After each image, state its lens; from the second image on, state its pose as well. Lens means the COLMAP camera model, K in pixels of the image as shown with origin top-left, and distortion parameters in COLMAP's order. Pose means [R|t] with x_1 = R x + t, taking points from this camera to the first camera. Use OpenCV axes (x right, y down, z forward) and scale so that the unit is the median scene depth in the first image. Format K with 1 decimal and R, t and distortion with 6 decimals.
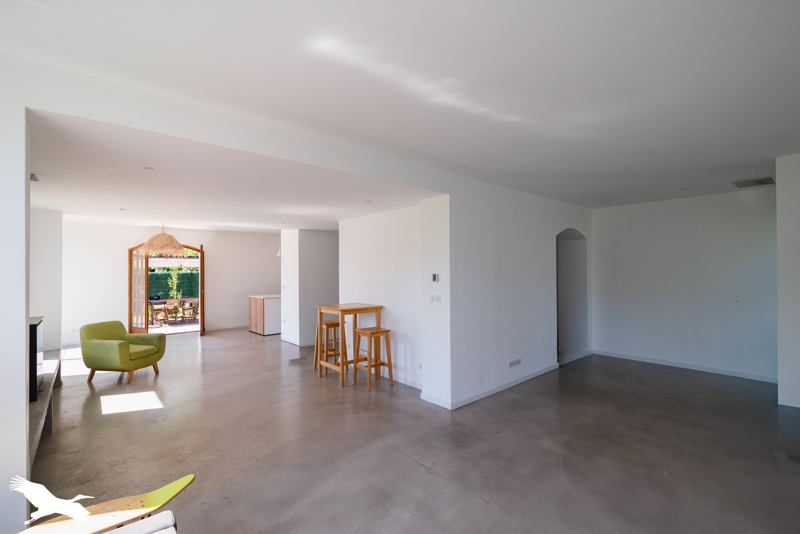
lens RADIAL K [[364.3, 0, 400.4], [0, 364.3, 268.1], [0, 0, 1]] dist [-0.004149, 0.000433]
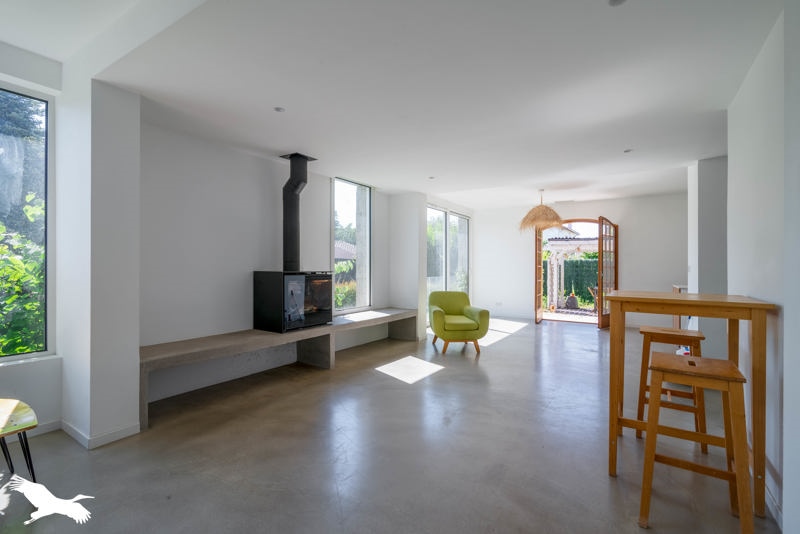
lens RADIAL K [[364.3, 0, 400.1], [0, 364.3, 266.4], [0, 0, 1]] dist [-0.004149, 0.000433]
pose [[0.223334, 0.000055, -0.974742, 0.193608], [-0.000335, 1.000000, -0.000020, 0.071207], [0.974742, 0.000331, 0.223334, 0.599620]]
